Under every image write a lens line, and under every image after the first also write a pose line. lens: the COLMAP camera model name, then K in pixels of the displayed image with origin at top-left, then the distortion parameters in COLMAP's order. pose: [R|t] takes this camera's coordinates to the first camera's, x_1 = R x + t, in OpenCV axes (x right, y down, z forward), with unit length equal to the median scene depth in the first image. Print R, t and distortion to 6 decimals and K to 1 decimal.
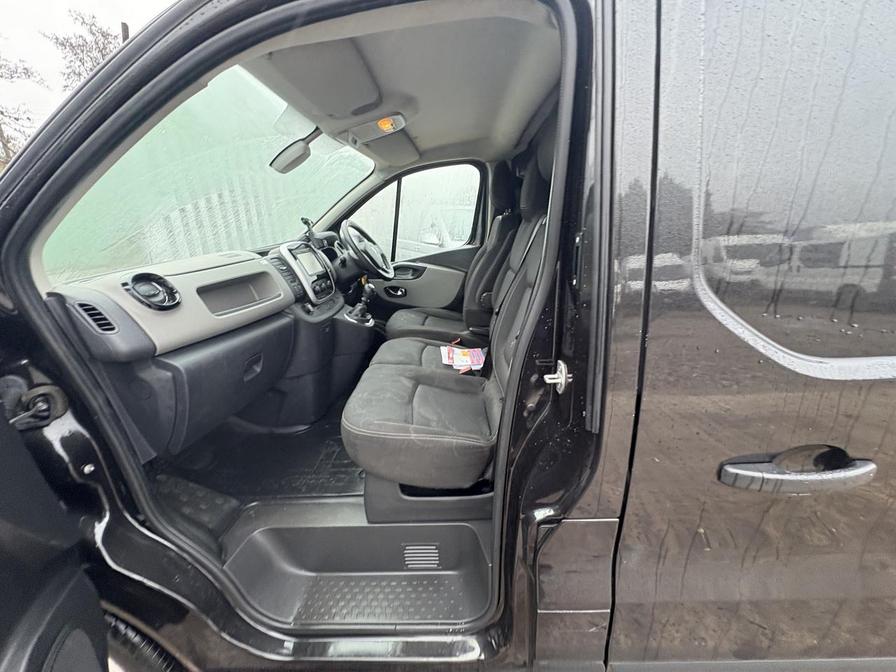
lens RADIAL K [[355.5, 0, 449.7], [0, 355.5, 337.2], [0, 0, 1]] dist [-0.001248, 0.000468]
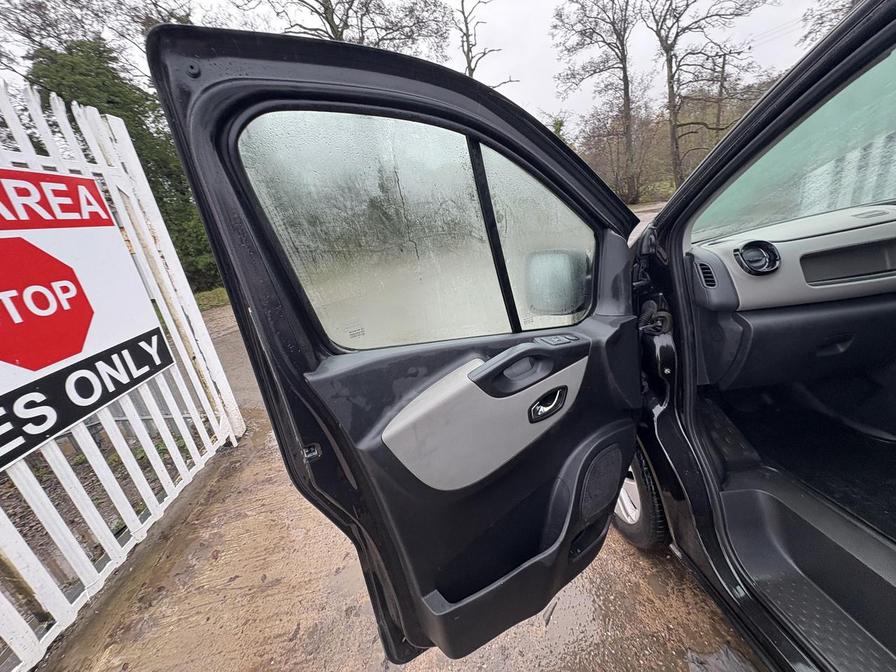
lens RADIAL K [[355.5, 0, 449.7], [0, 355.5, 335.7], [0, 0, 1]] dist [-0.001248, 0.000468]
pose [[0.132565, 0.332956, -0.933578, 0.122410], [-0.144967, 0.938275, 0.314046, -0.062506], [0.980516, 0.093706, 0.172650, -0.100219]]
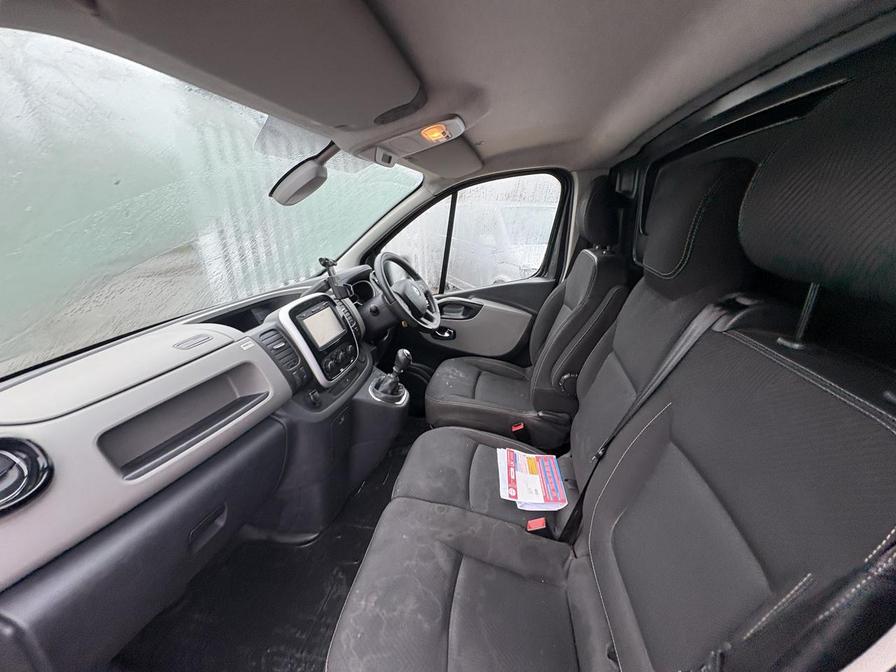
lens RADIAL K [[355.5, 0, 447.0], [0, 355.5, 337.3], [0, 0, 1]] dist [-0.001248, 0.000468]
pose [[0.987620, 0.058849, -0.145411, -0.038239], [-0.054375, 0.997922, 0.034555, -0.235284], [0.147142, -0.026220, 0.988768, 0.331174]]
